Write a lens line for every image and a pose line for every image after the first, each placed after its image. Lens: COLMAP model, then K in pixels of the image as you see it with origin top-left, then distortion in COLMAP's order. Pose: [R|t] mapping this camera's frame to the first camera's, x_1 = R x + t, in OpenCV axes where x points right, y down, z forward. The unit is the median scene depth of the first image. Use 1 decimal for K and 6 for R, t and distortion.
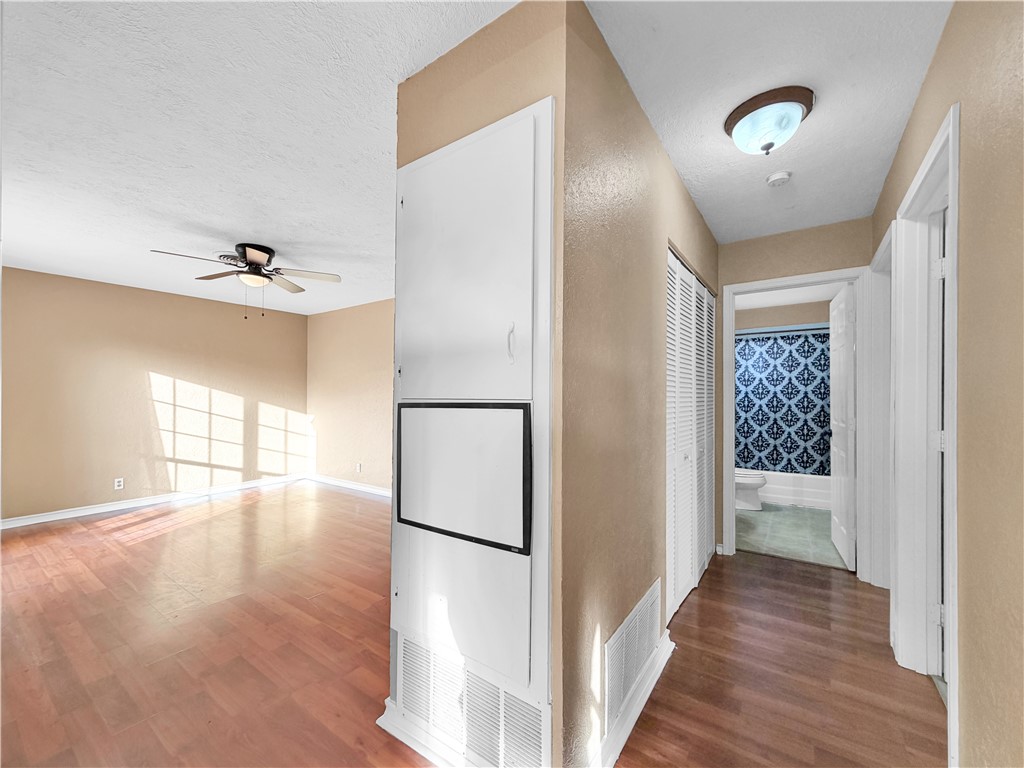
lens RADIAL K [[414.2, 0, 512.0], [0, 414.2, 384.0], [0, 0, 1]] dist [0.000181, -0.000550]
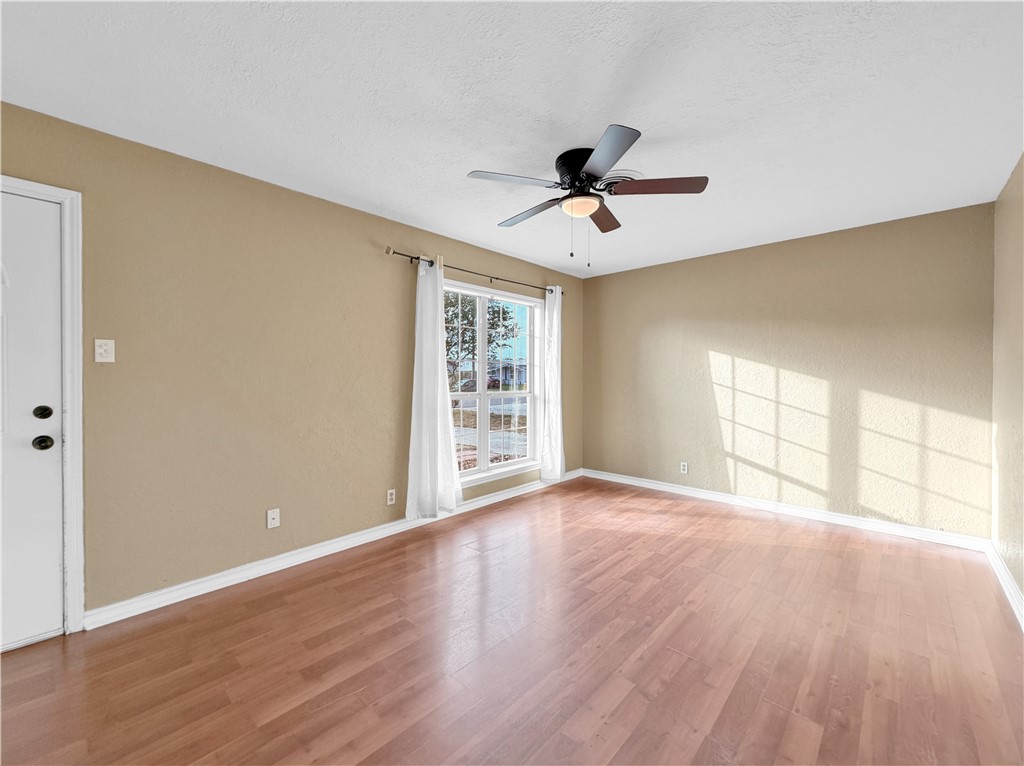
lens RADIAL K [[414.2, 0, 512.0], [0, 414.2, 383.0], [0, 0, 1]] dist [0.000181, -0.000550]
pose [[-0.124092, 0.021331, -0.992041, 0.059397], [0.015897, 0.999683, 0.019507, 0.016476], [0.992143, -0.013350, -0.124392, 0.721211]]
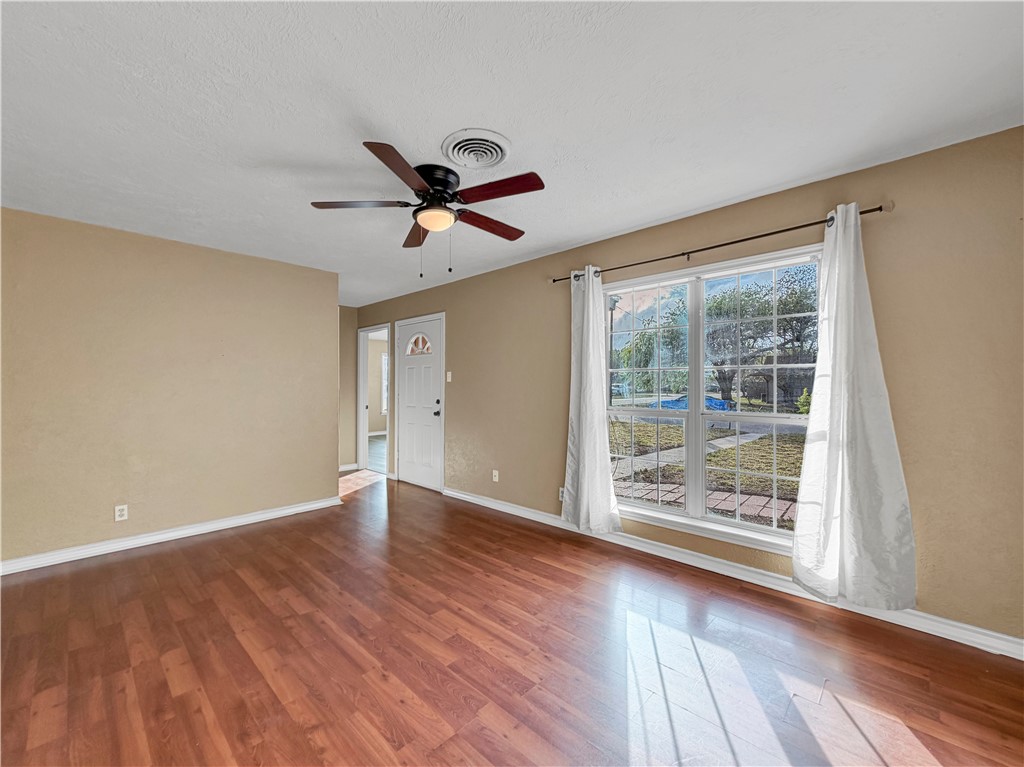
lens RADIAL K [[413.9, 0, 510.4], [0, 413.9, 393.9], [0, 0, 1]] dist [-0.000273, -0.000371]
pose [[-0.992469, 0.000012, 0.122493, -0.609070], [0.000030, 1.000000, 0.000147, 0.026506], [-0.122493, 0.000149, -0.992469, 1.231849]]
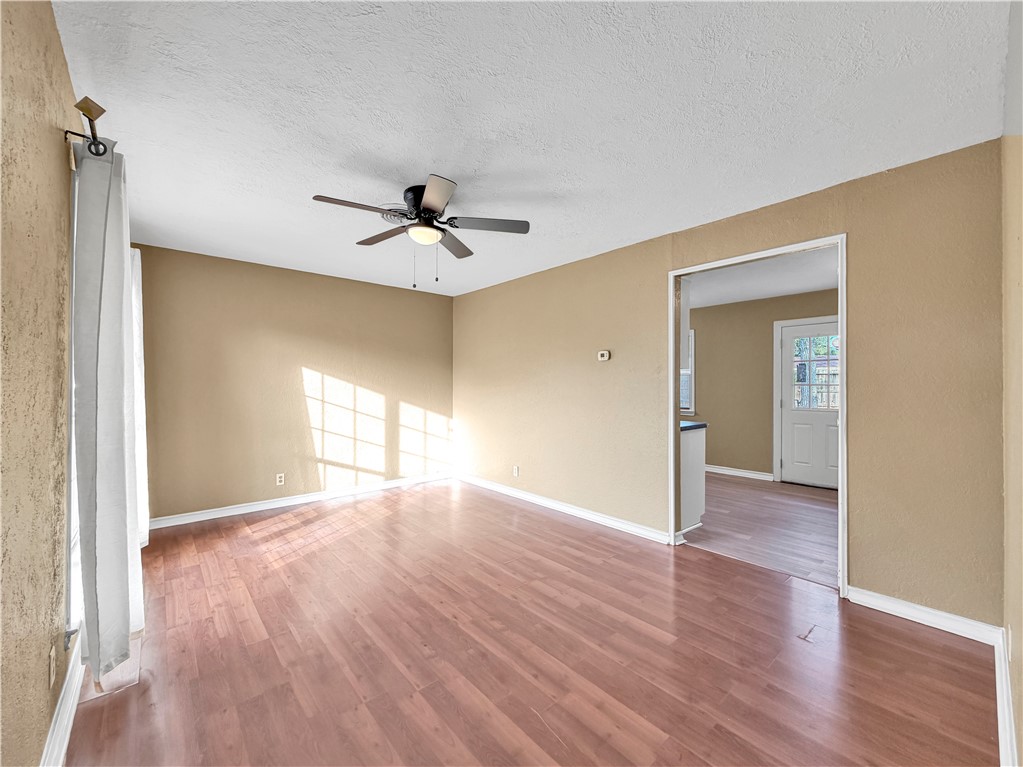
lens RADIAL K [[402.0, 0, 486.7], [0, 402.0, 398.2], [0, 0, 1]] dist [0.000413, 0.000226]
pose [[0.963476, 0.009447, -0.267630, -0.223523], [-0.004492, 0.999807, 0.019119, 0.023283], [0.267759, -0.017219, 0.963332, 0.224136]]
